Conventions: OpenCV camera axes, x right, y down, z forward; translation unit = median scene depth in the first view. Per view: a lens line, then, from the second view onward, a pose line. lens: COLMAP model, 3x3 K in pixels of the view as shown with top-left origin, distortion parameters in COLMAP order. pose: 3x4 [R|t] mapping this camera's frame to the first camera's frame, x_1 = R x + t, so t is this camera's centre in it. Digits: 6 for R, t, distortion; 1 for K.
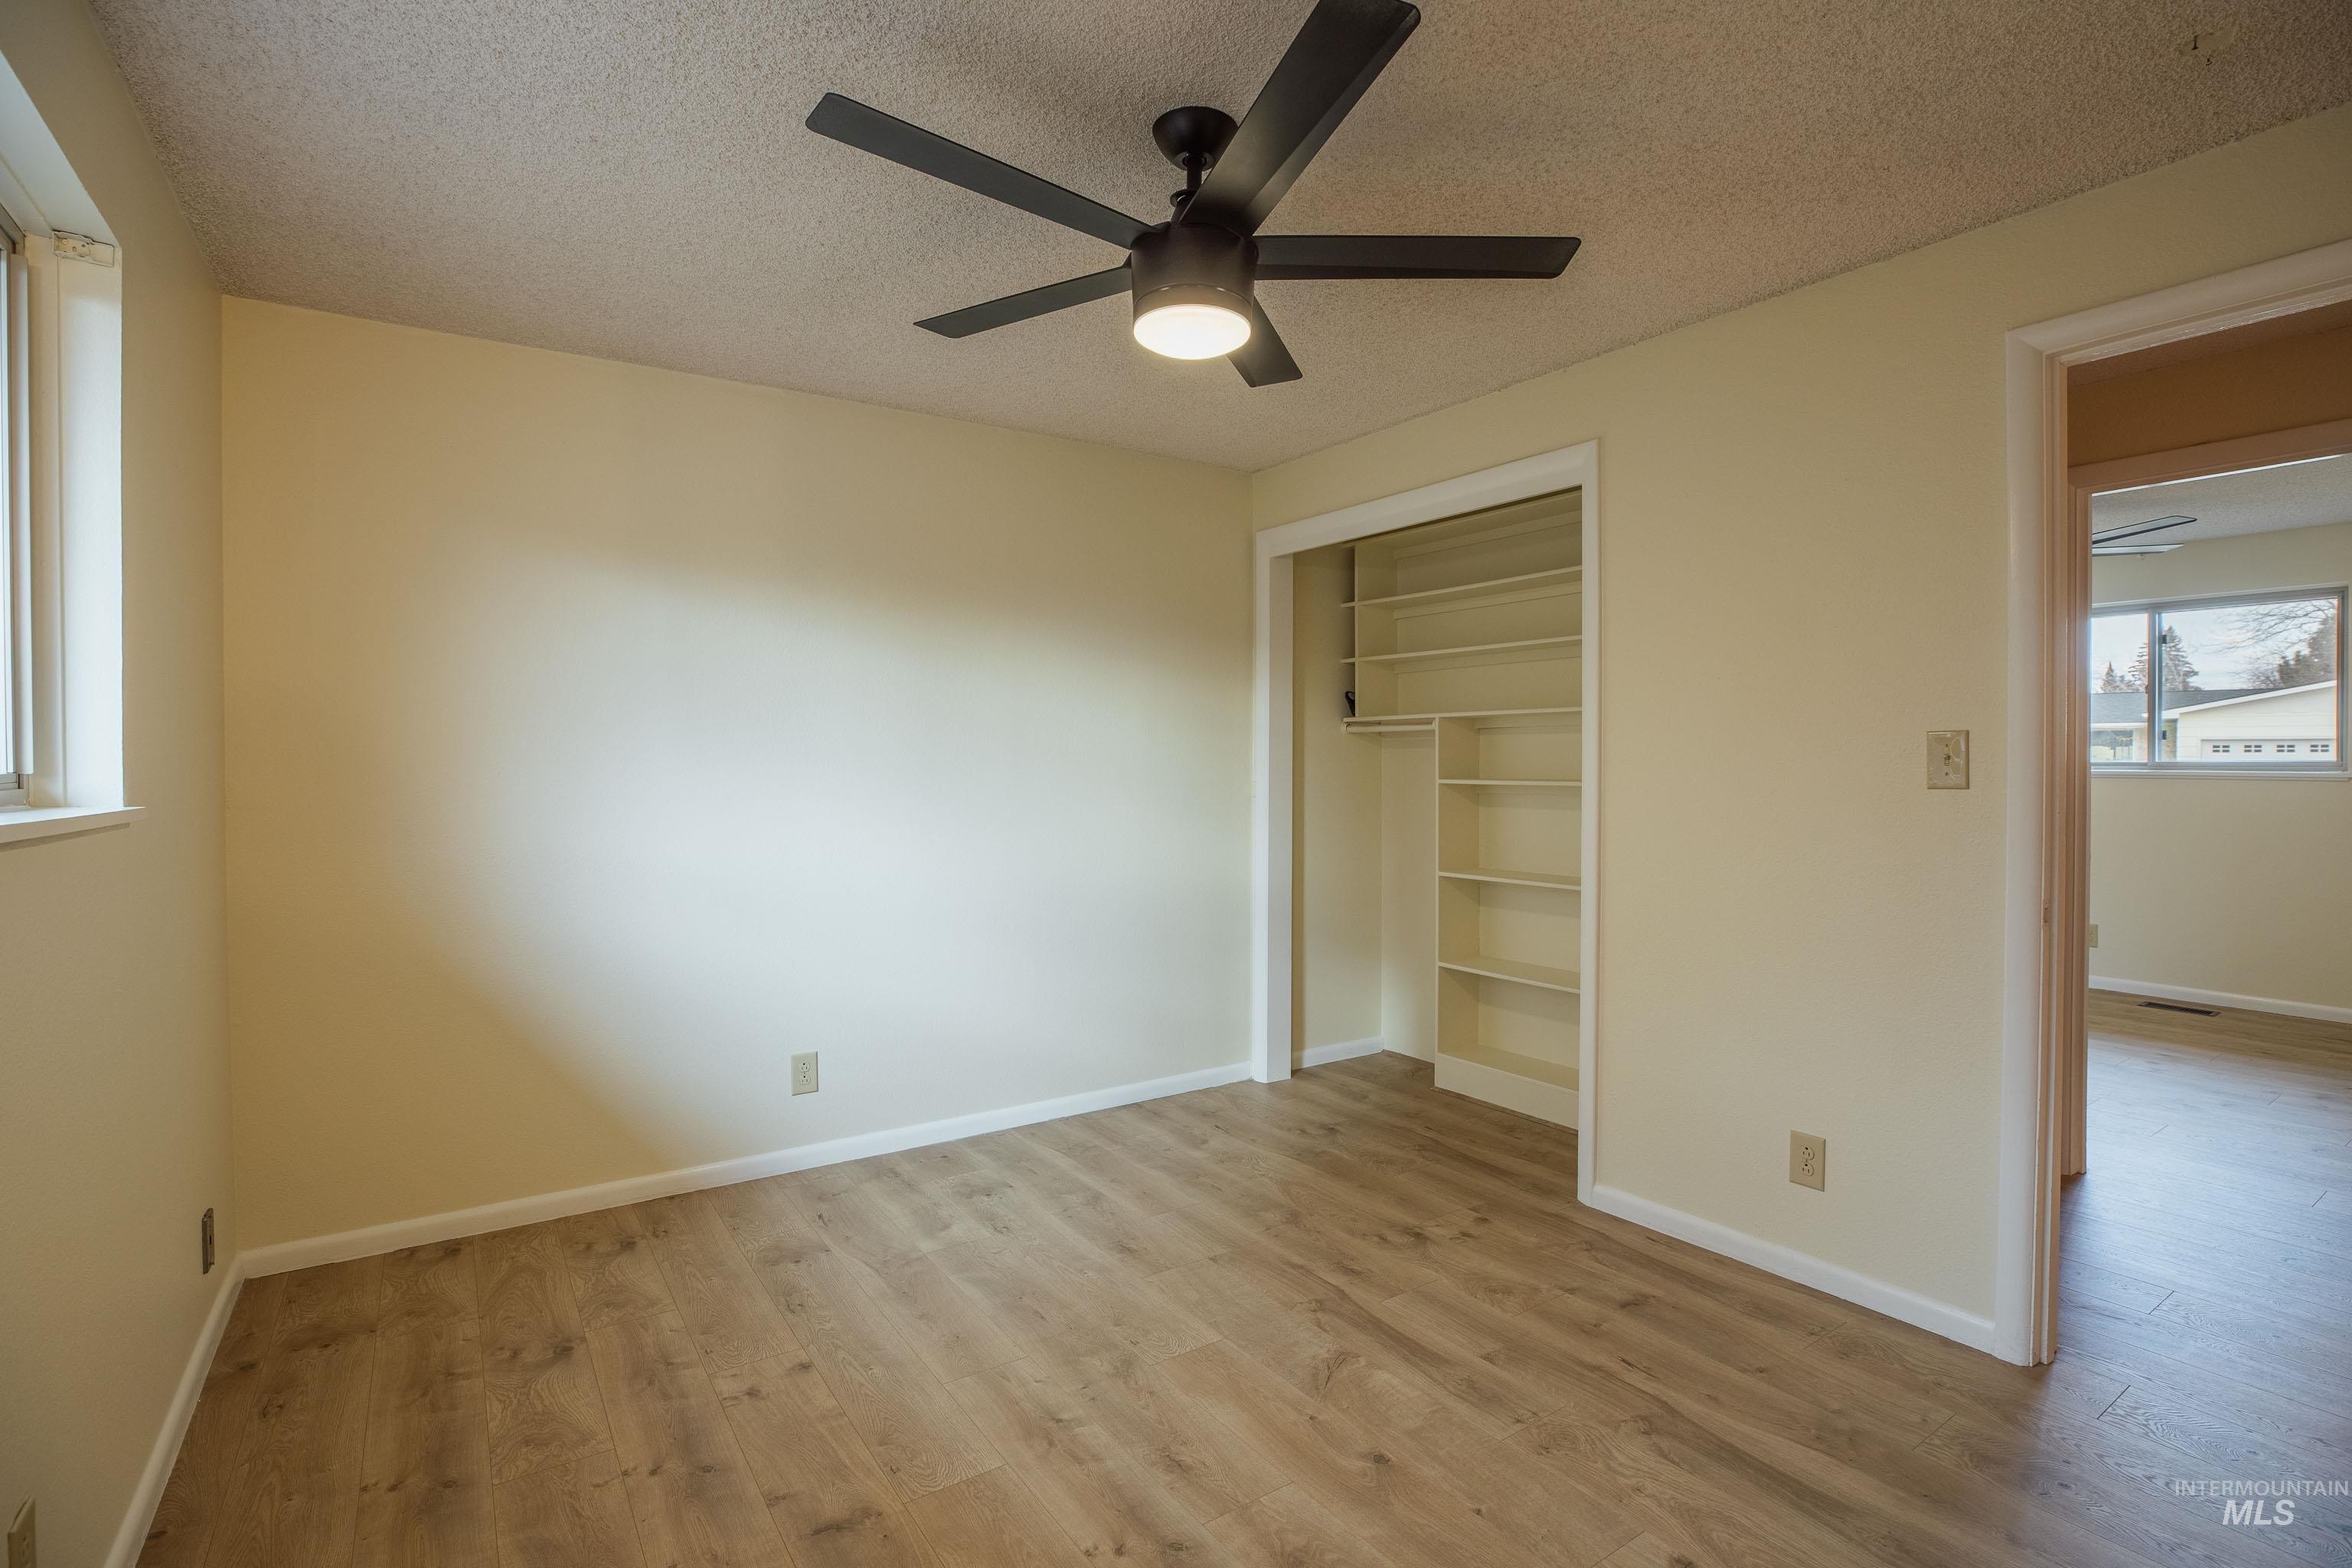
lens RADIAL K [[1117.5, 0, 1183.4], [0, 1117.5, 794.7], [0, 0, 1]] dist [-0.025406, 0.000065]
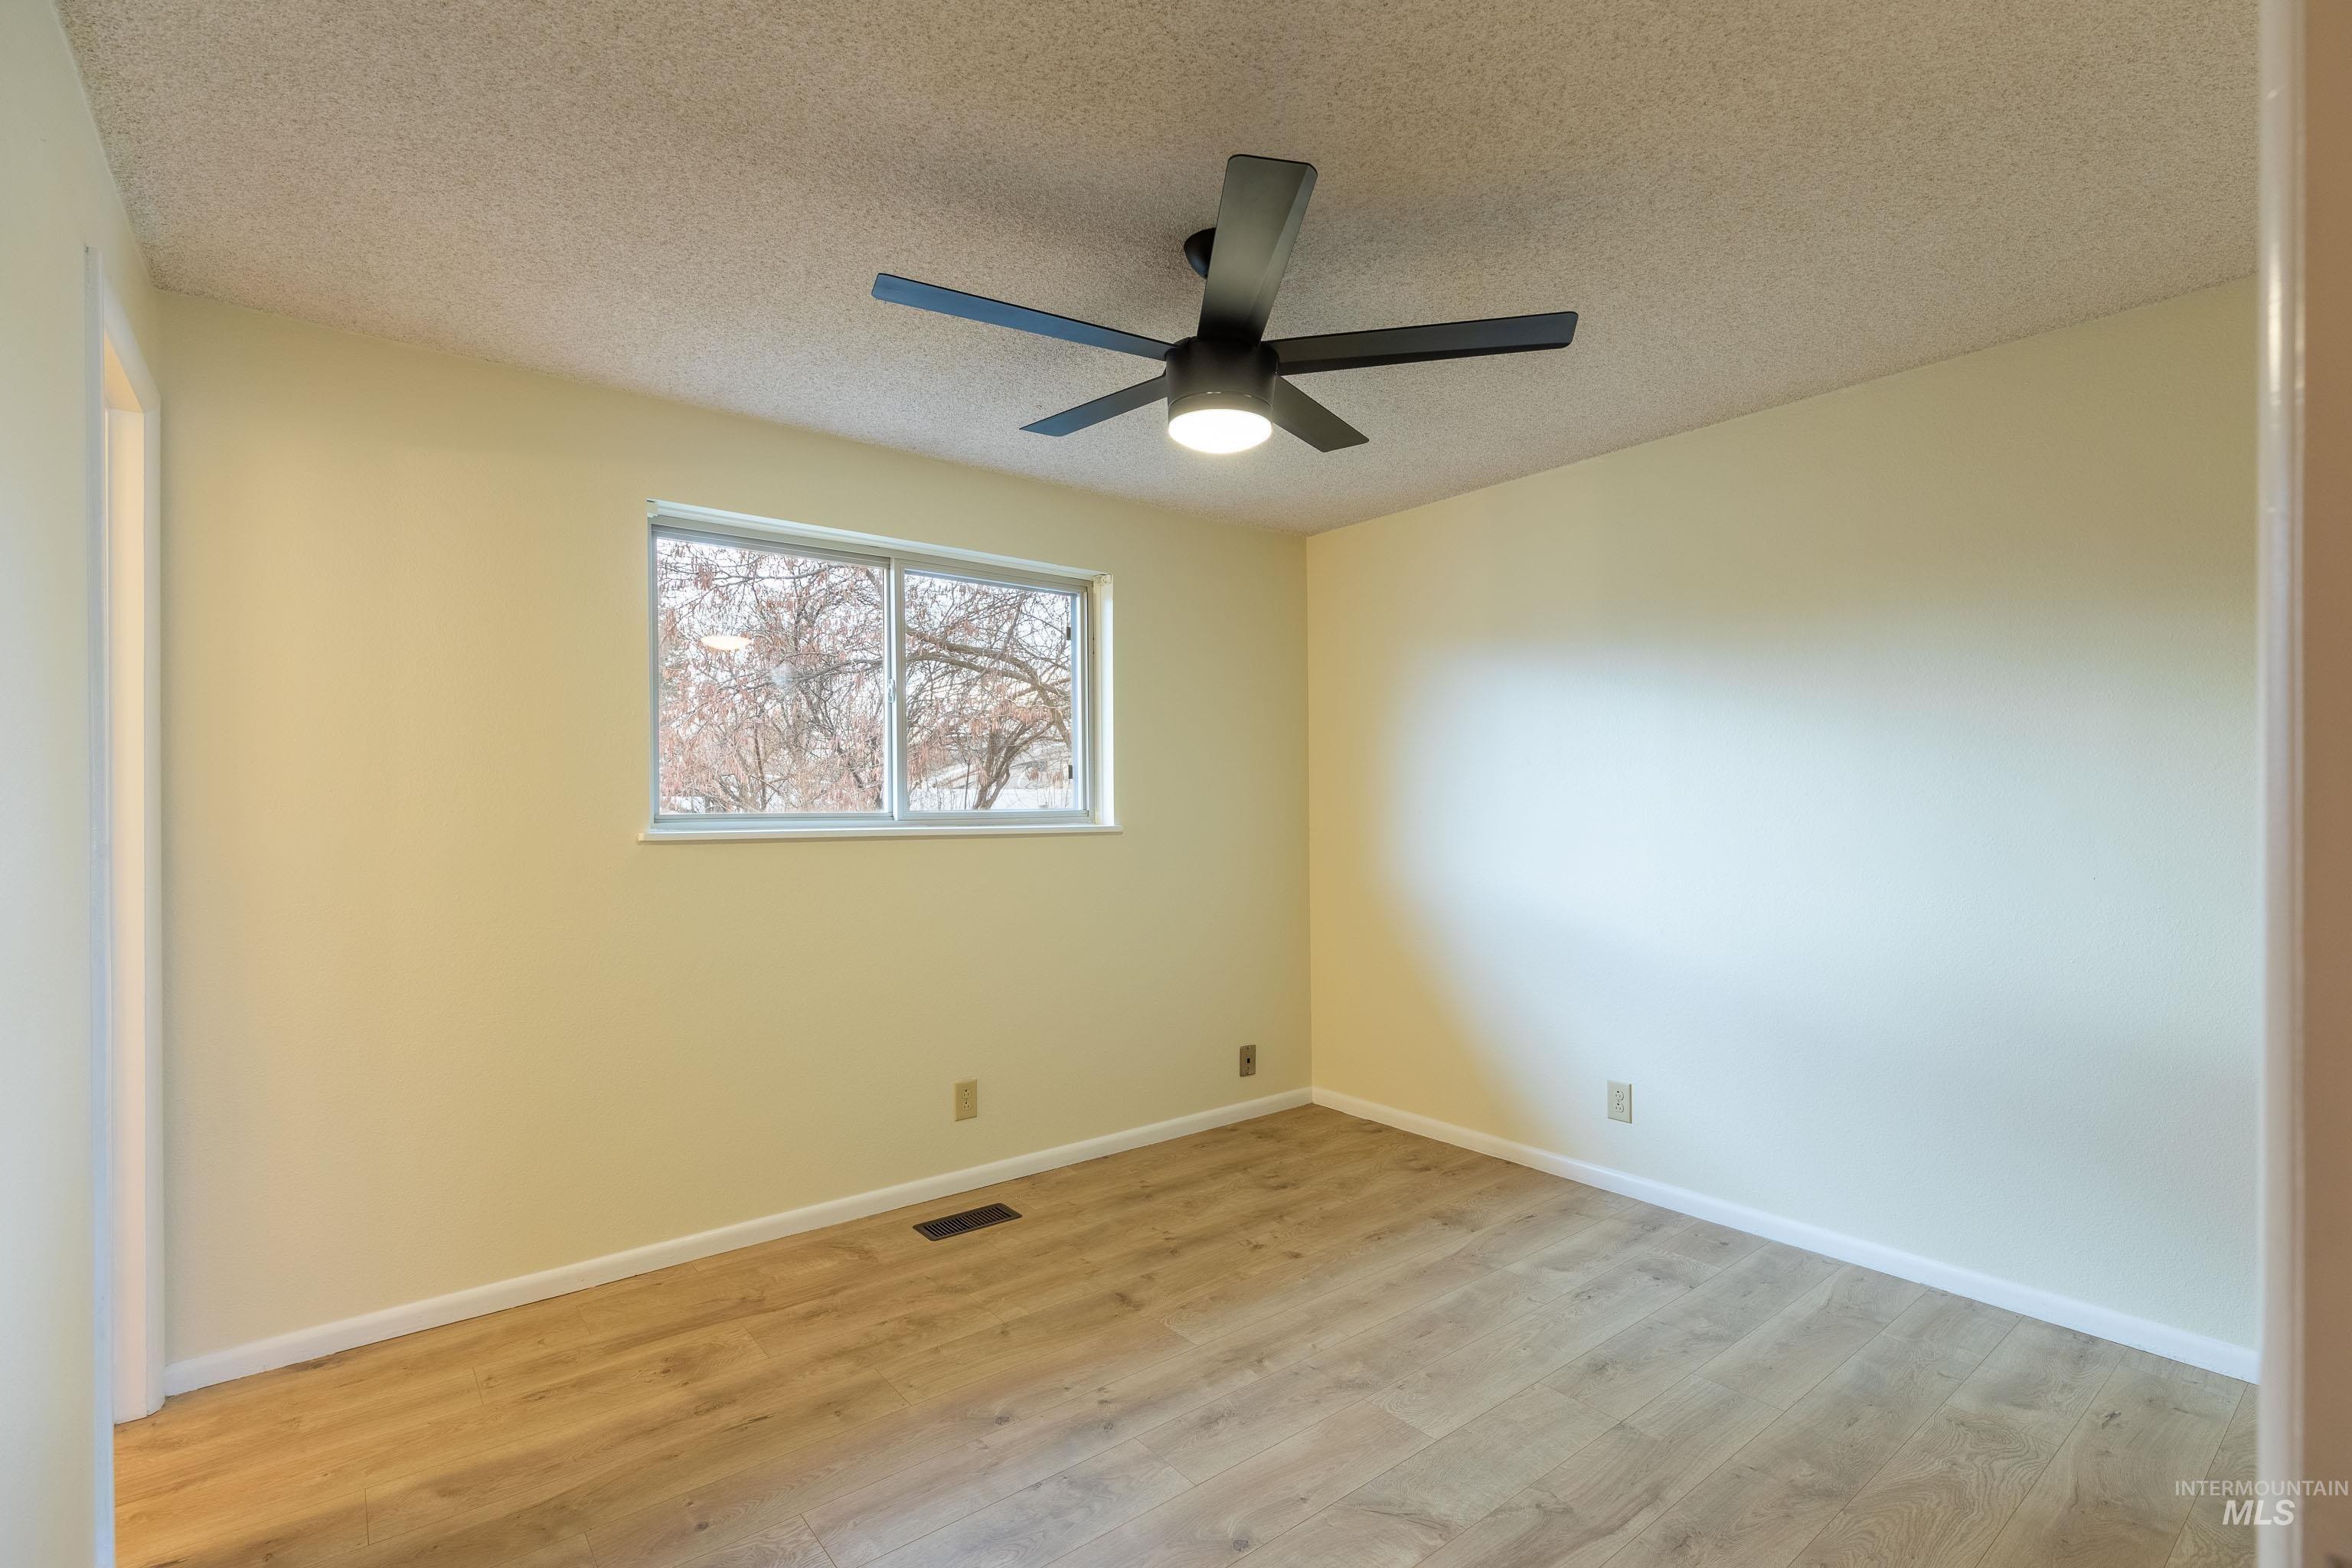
lens RADIAL K [[1073.8, 0, 1183.2], [0, 1073.8, 775.7], [0, 0, 1]] dist [0.005114, 0.000510]
pose [[0.077169, -0.023220, -0.996748, 0.843815], [-0.024873, 0.999373, -0.025207, -0.027559], [0.996708, 0.026737, 0.076544, 0.652711]]
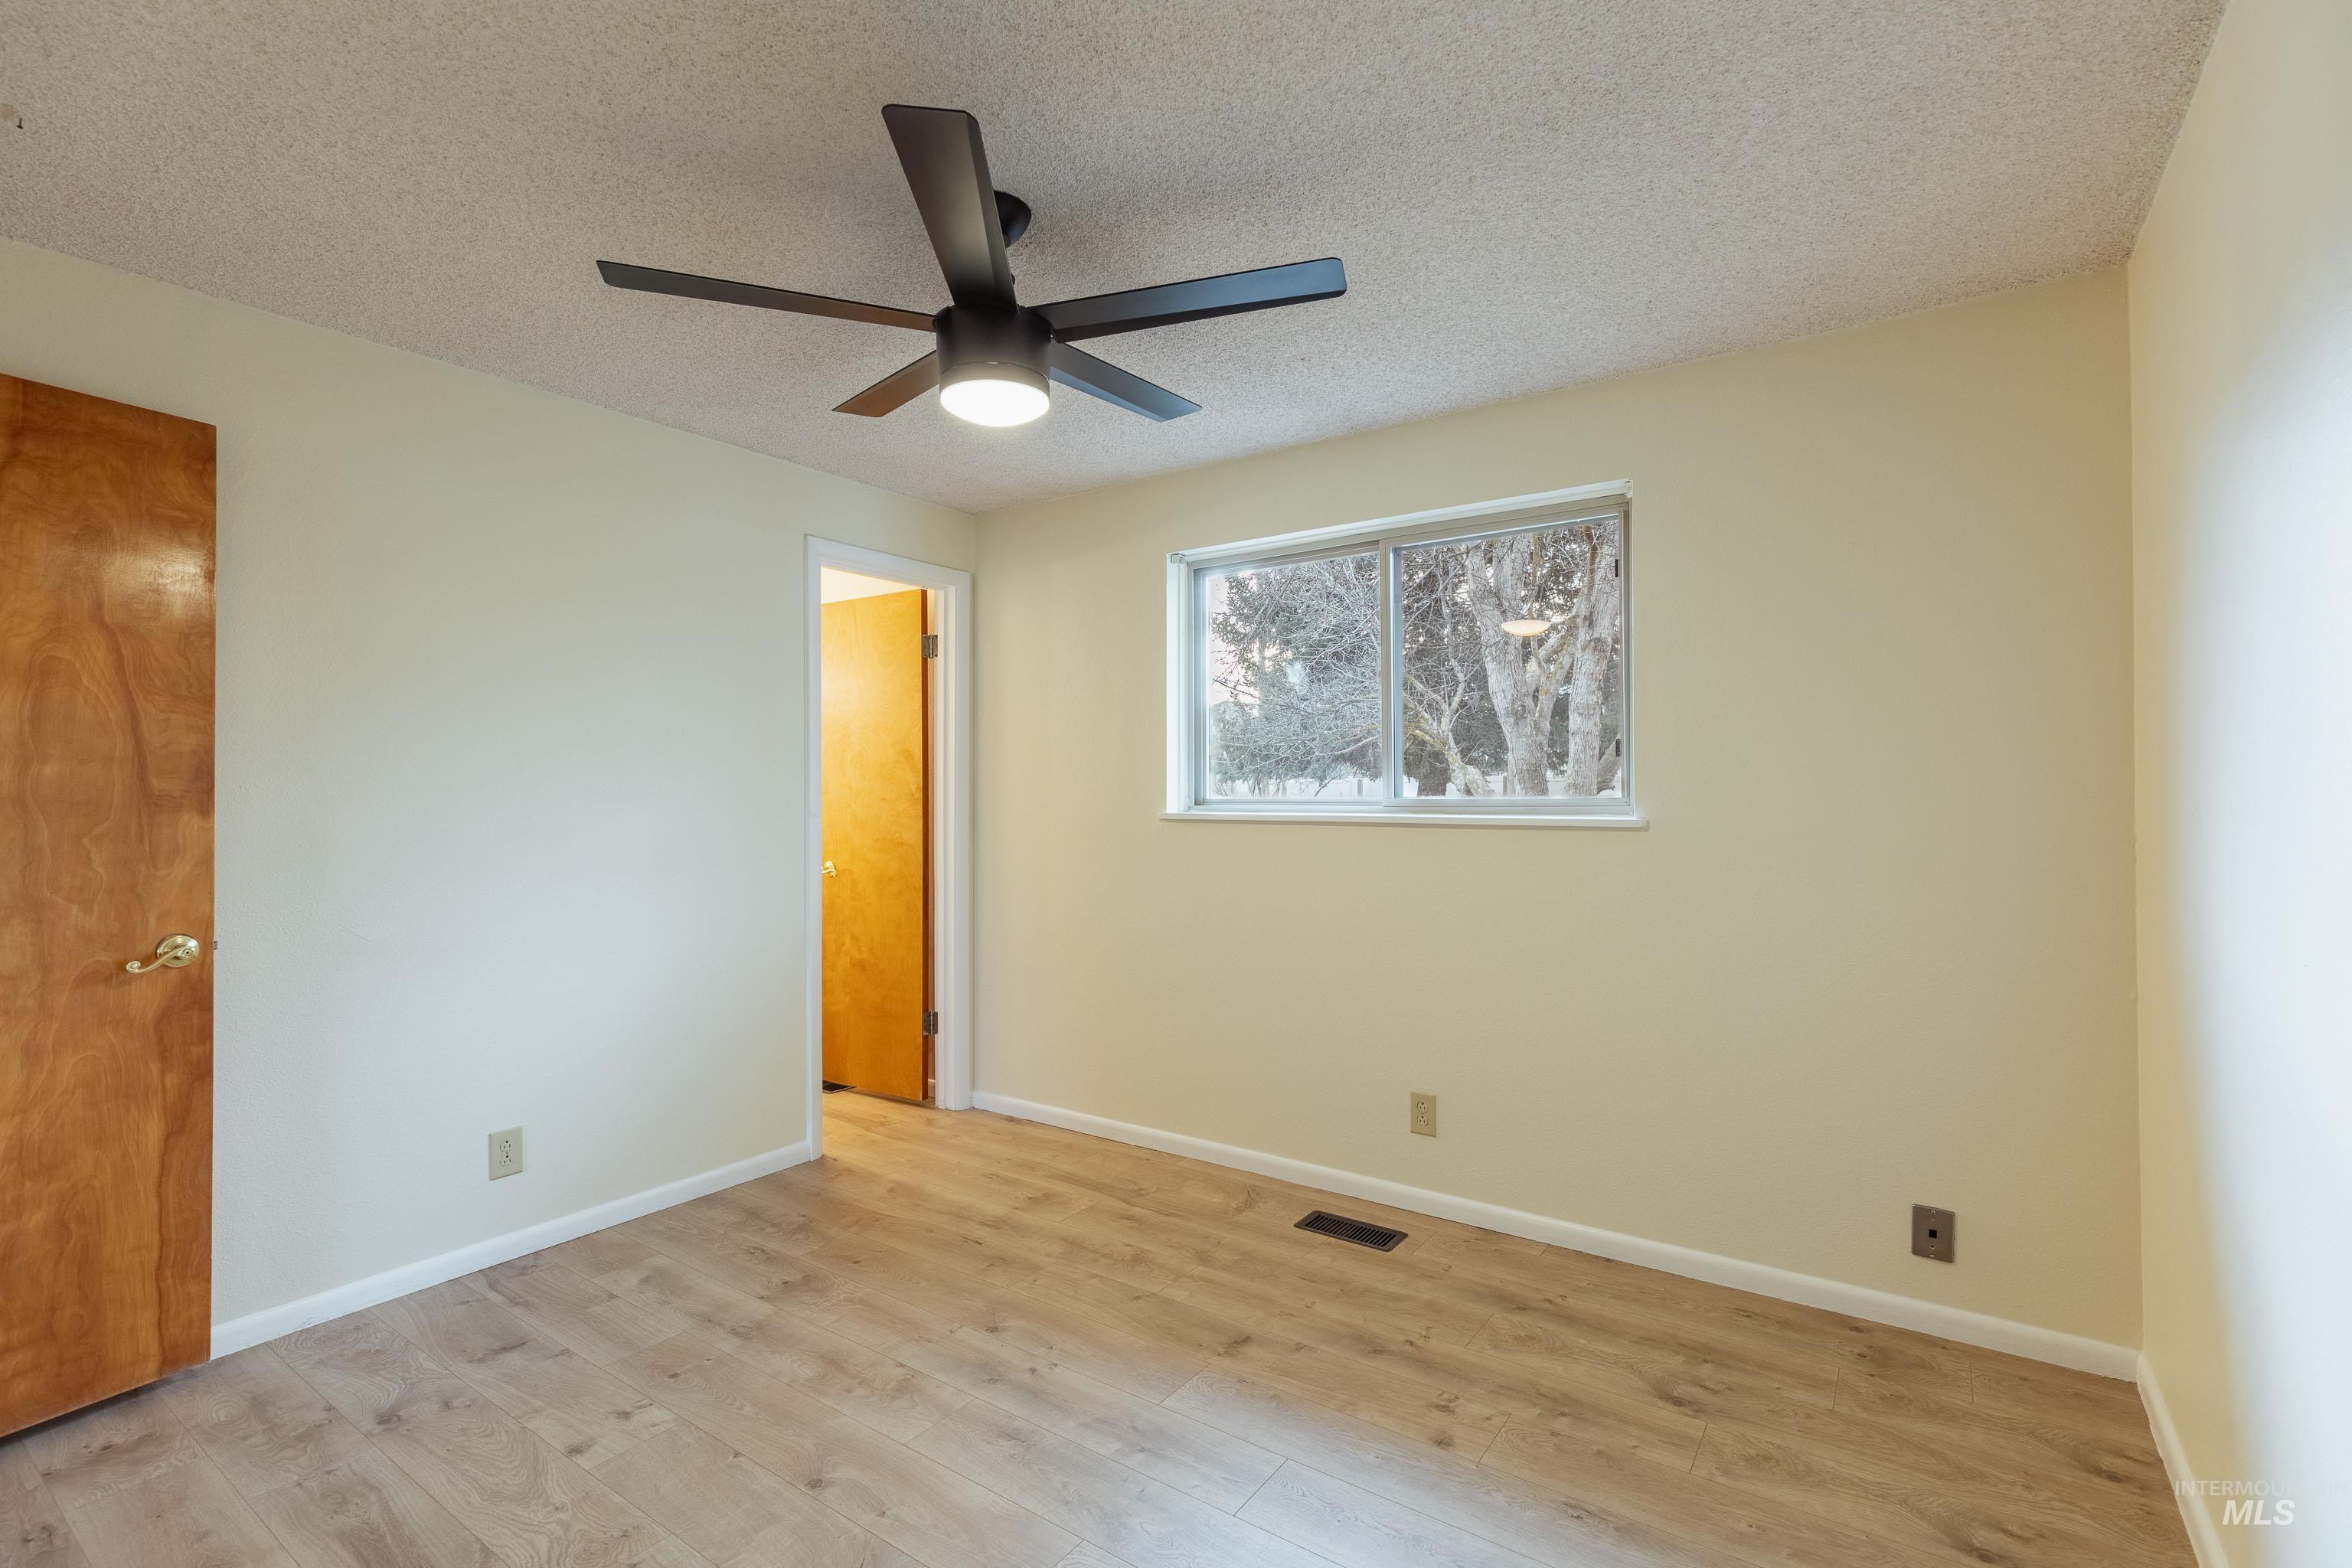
lens RADIAL K [[1073.8, 0, 1183.2], [0, 1073.8, 775.7], [0, 0, 1]] dist [0.005114, 0.000510]
pose [[-0.937139, -0.000382, -0.348956, 0.156612], [-0.005550, 0.999889, 0.013808, -0.049886], [0.348912, 0.014876, -0.937037, 1.542848]]
